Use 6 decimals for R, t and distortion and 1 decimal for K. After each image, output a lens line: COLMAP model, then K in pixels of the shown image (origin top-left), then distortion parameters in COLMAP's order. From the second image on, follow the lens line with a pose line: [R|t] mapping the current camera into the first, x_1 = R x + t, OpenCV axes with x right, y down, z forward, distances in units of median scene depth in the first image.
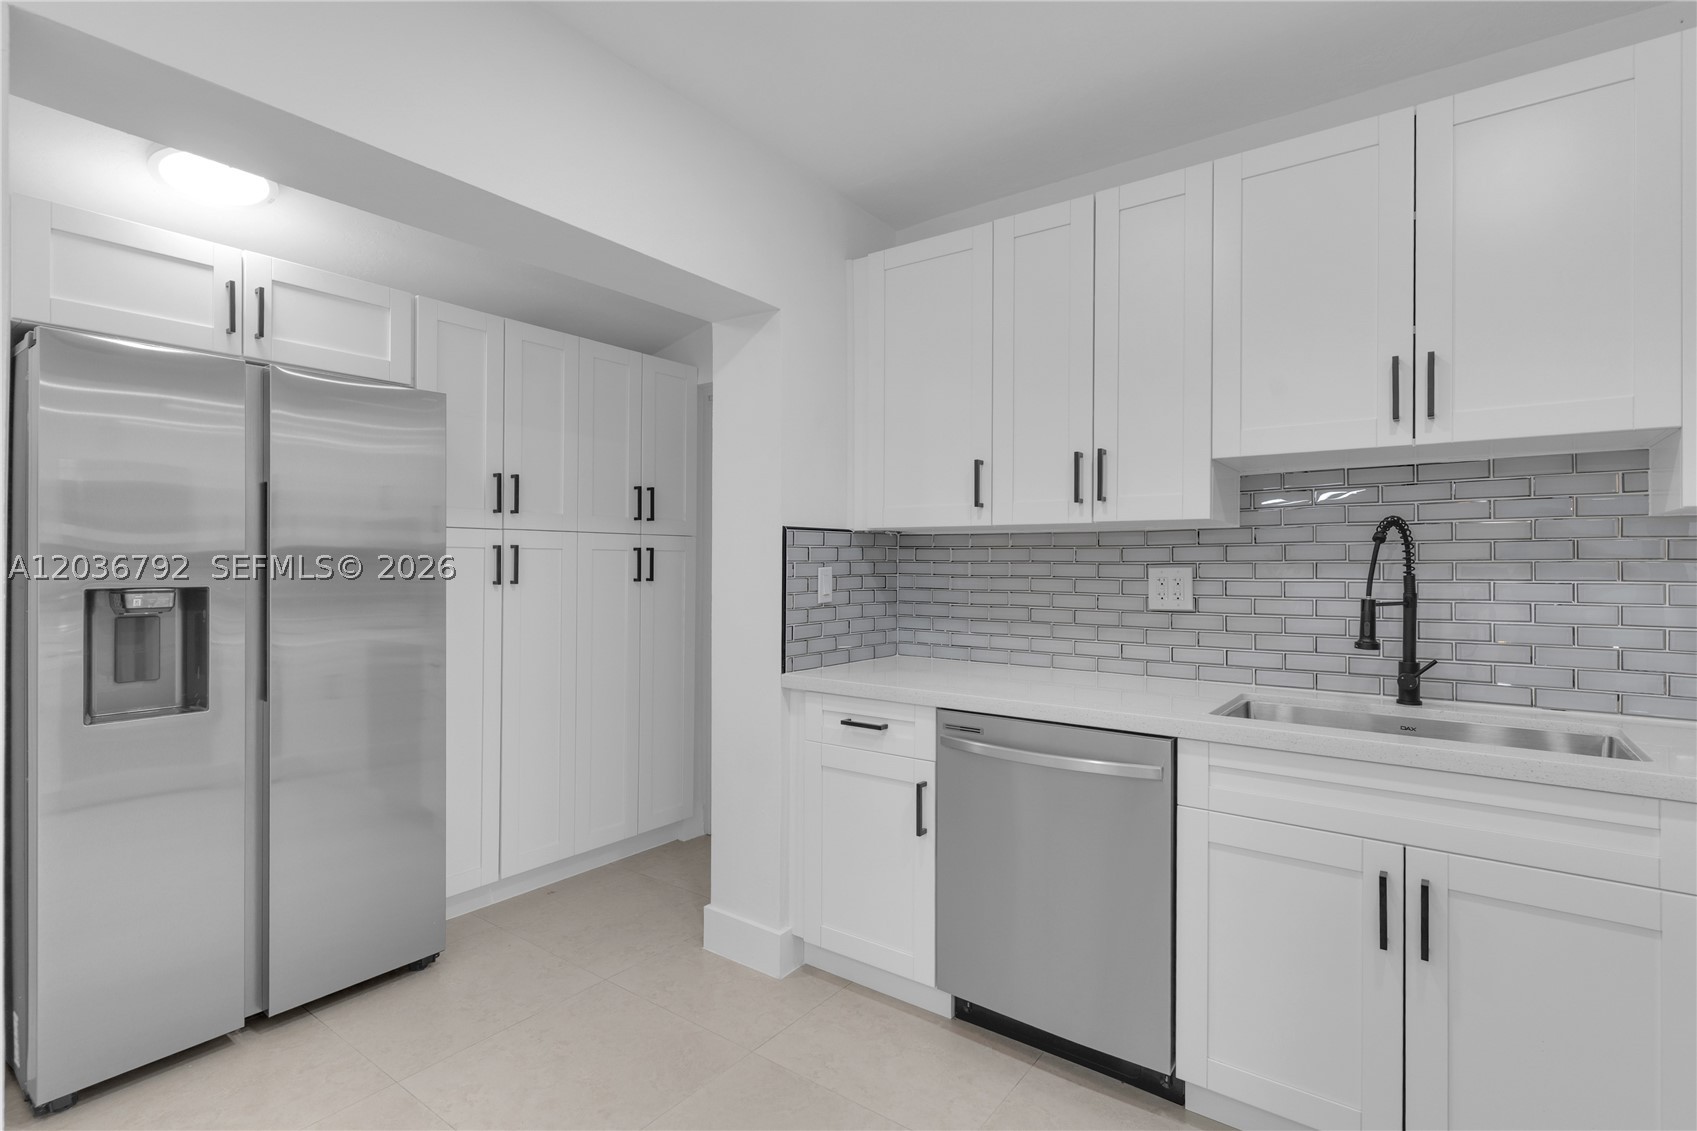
lens RADIAL K [[823.6, 0, 843.3], [0, 823.6, 560.2], [0, 0, 1]] dist [0.004539, 0.000457]
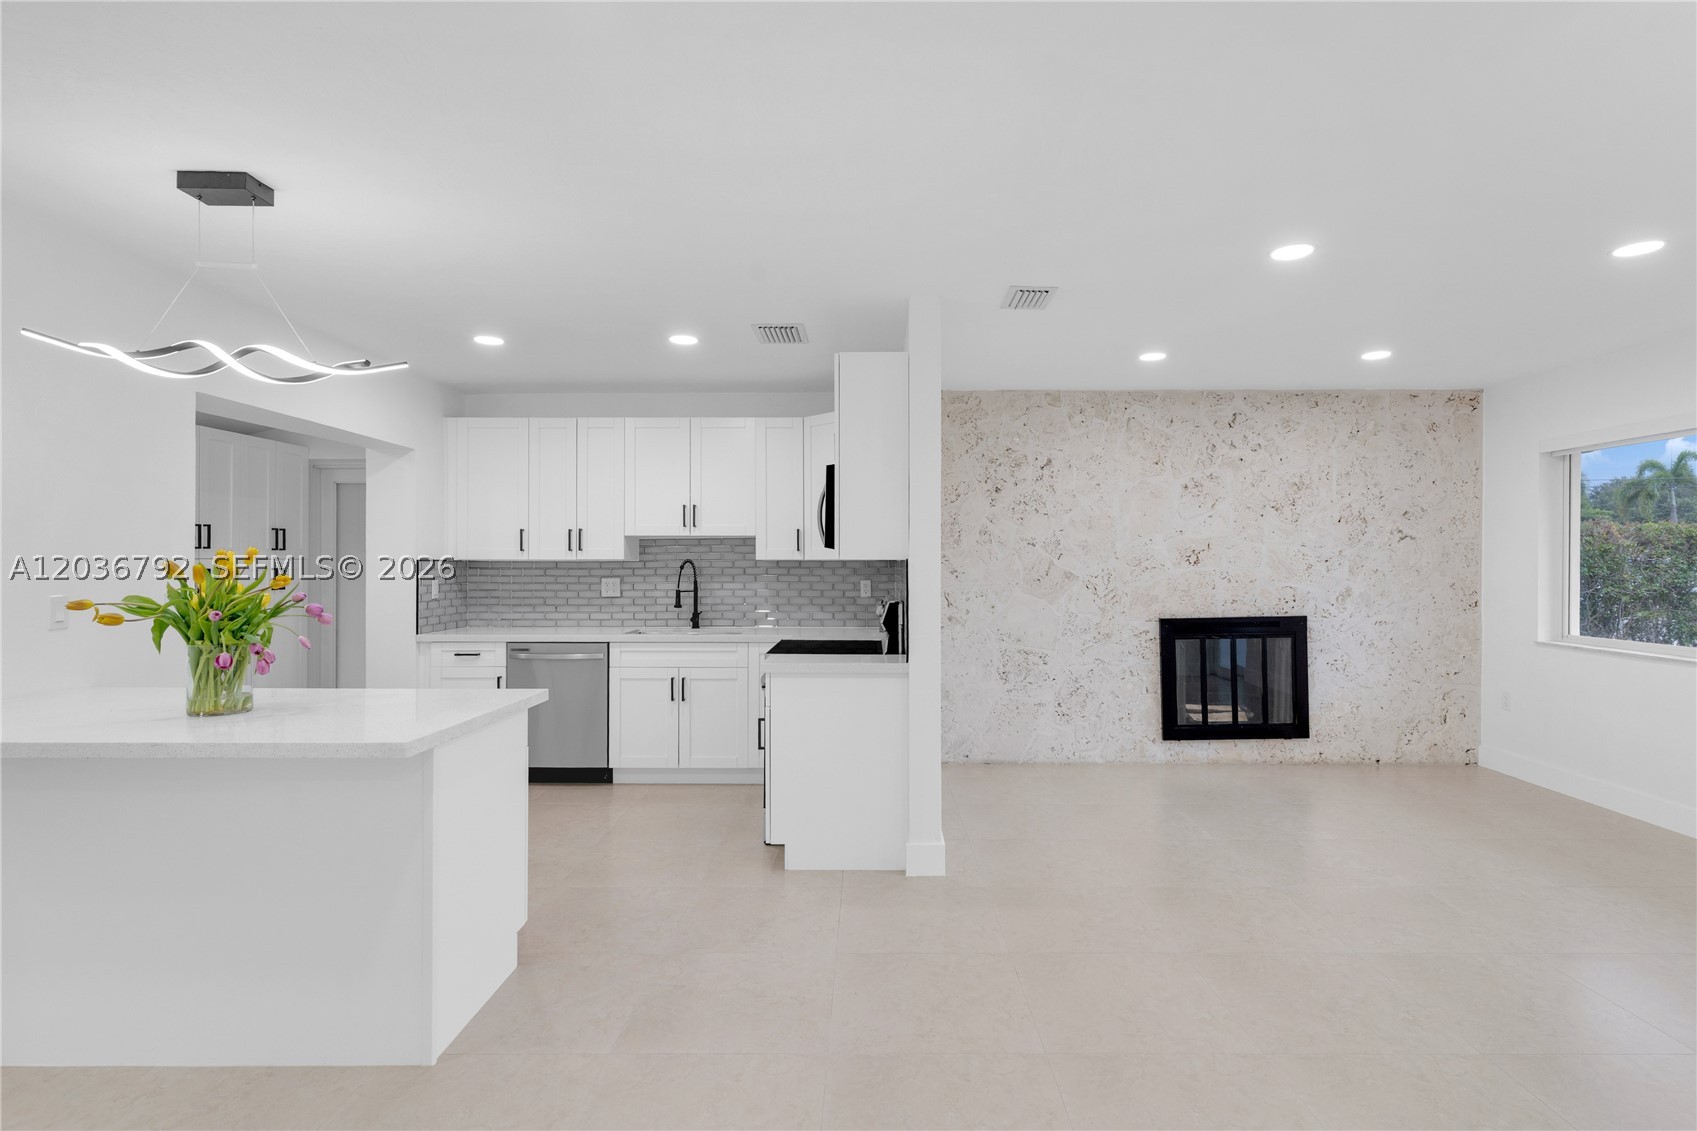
lens RADIAL K [[823.6, 0, 880.5], [0, 823.6, 558.9], [0, 0, 1]] dist [0.004539, 0.000457]
pose [[0.795852, 0.002014, 0.605488, -0.399776], [0.000577, 0.999991, -0.004084, -0.035372], [-0.605491, 0.003600, 0.795844, -1.297413]]
